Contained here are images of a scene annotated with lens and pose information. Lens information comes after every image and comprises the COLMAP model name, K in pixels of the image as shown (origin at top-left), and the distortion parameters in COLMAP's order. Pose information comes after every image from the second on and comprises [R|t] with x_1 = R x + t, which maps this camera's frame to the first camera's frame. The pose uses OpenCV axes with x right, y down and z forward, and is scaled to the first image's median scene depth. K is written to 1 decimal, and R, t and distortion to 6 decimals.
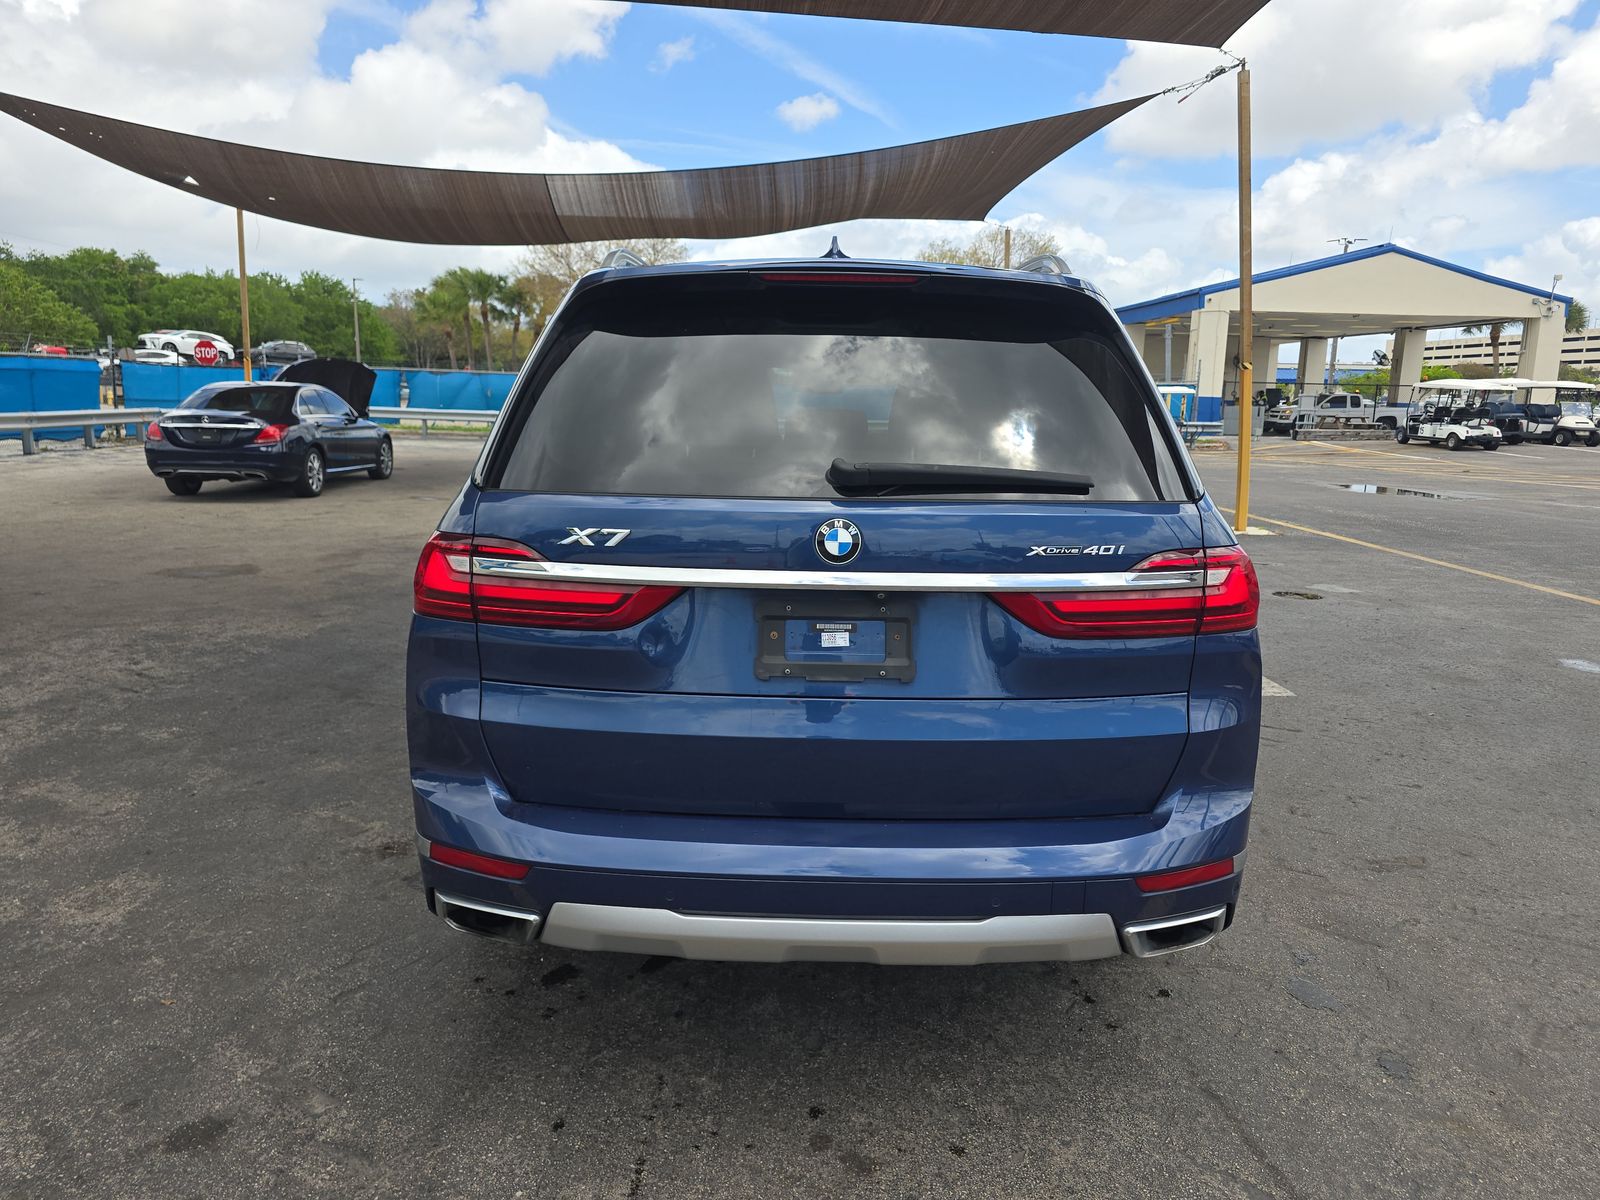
lens RADIAL K [[1091.7, 0, 785.1], [0, 1091.7, 595.3], [0, 0, 1]] dist [0.041054, -0.028712]
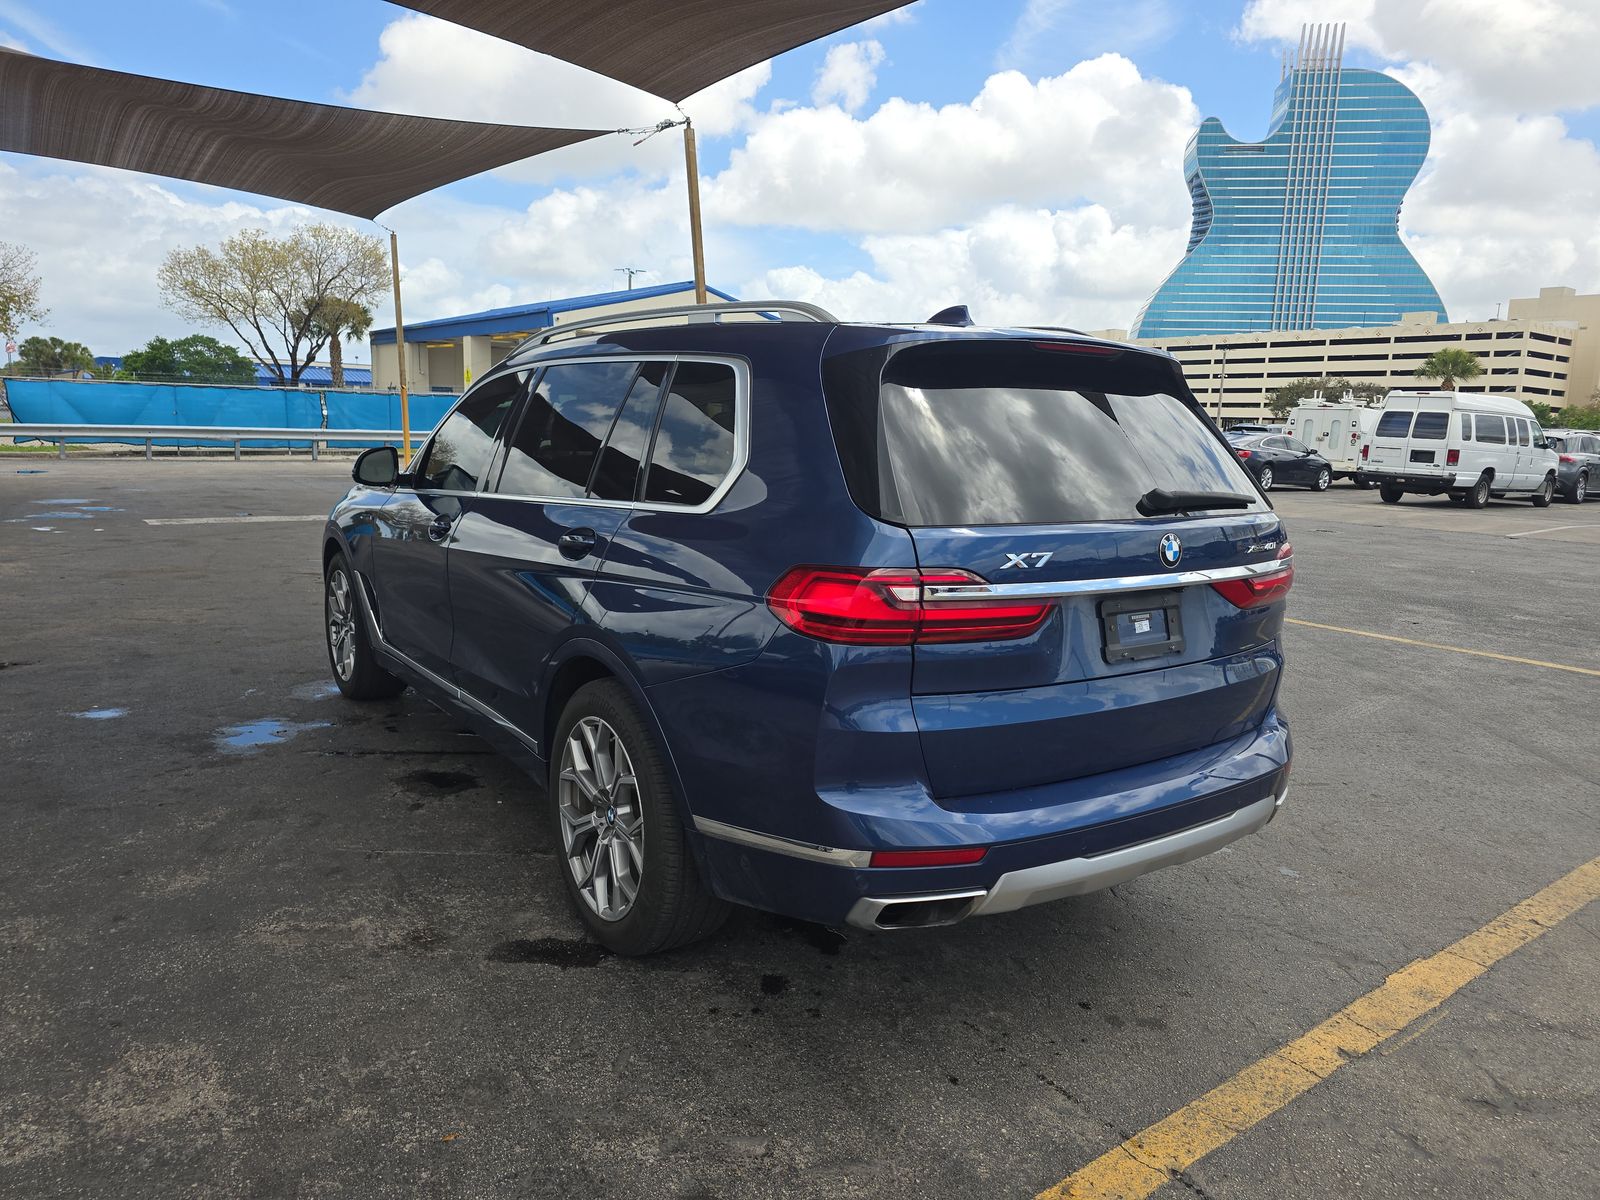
lens RADIAL K [[1091.7, 0, 787.3], [0, 1091.7, 604.0], [0, 0, 1]] dist [0.041054, -0.028712]
pose [[0.812216, -0.090590, 0.576280, -1.039314], [0.090335, 0.995484, 0.029168, -0.061913], [-0.576320, 0.028367, 0.816731, 0.170876]]
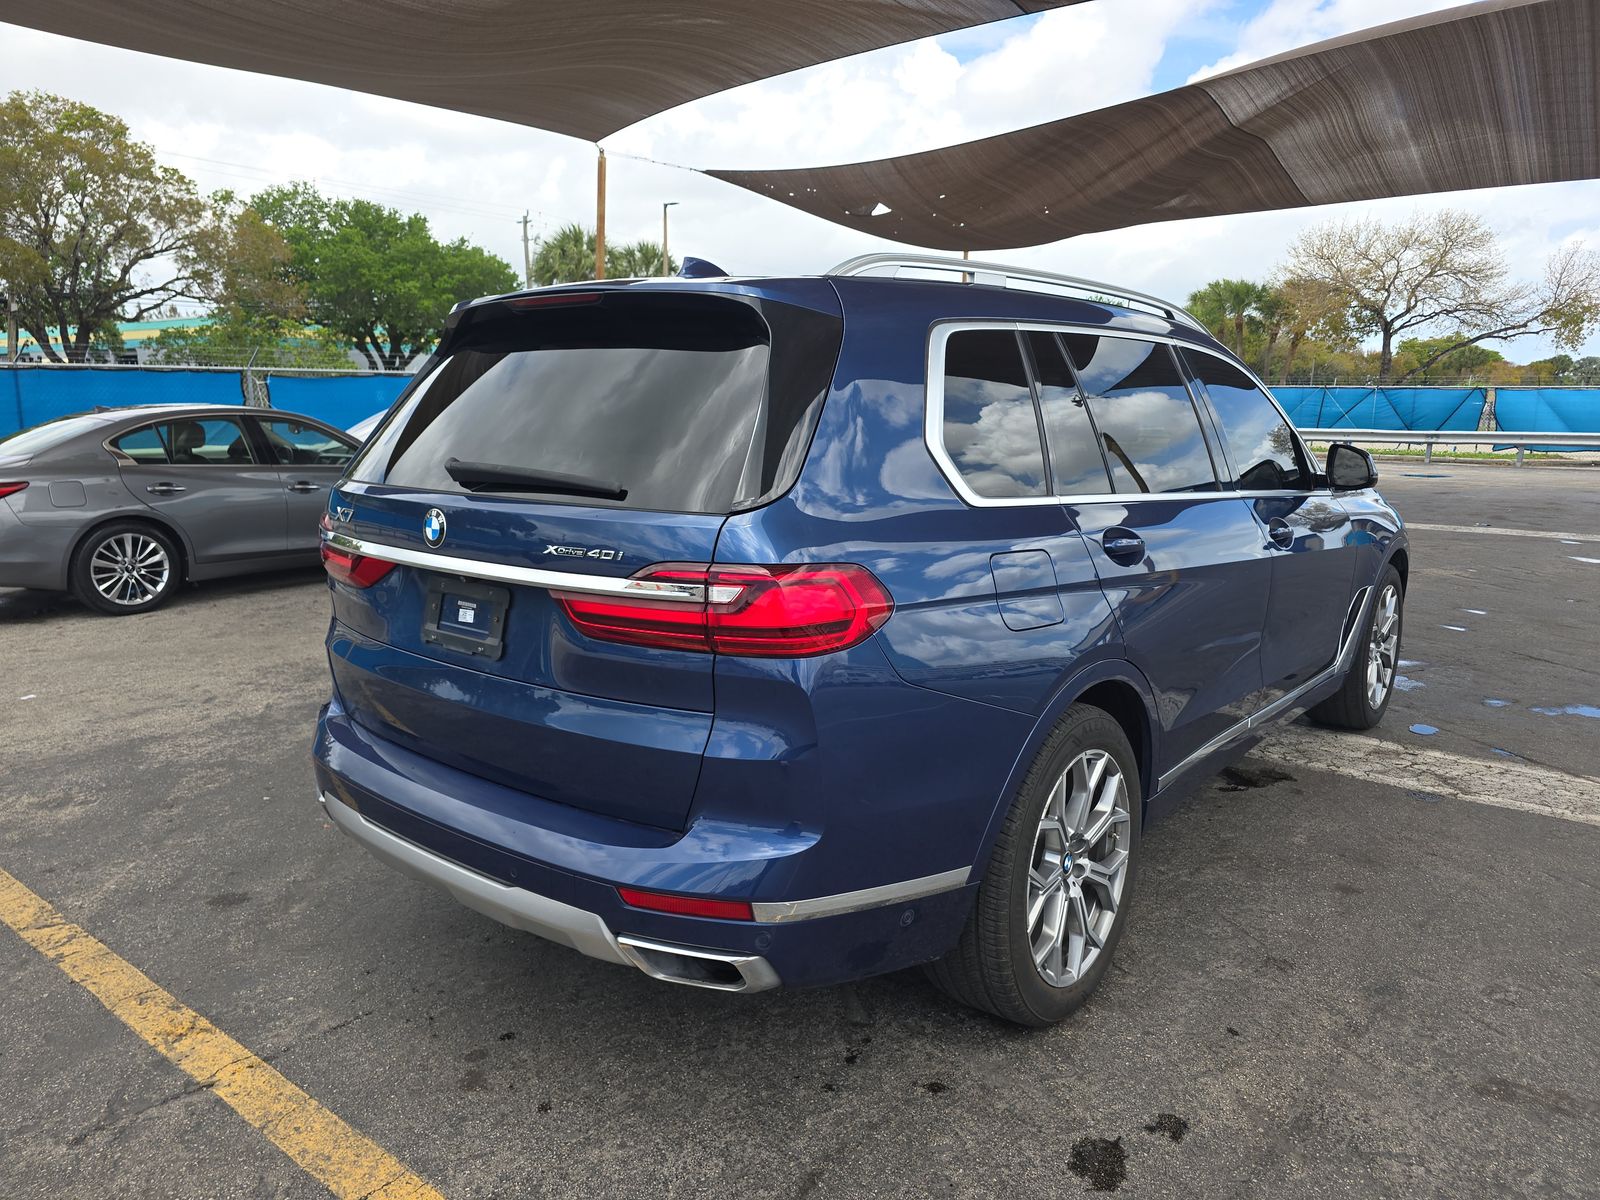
lens RADIAL K [[1091.7, 0, 786.7], [0, 1091.7, 601.5], [0, 0, 1]] dist [0.041054, -0.028712]
pose [[0.772270, 0.103226, -0.626852, 1.016115], [-0.108821, 0.993622, 0.029558, -0.044356], [0.625905, 0.045388, 0.778578, 0.309187]]
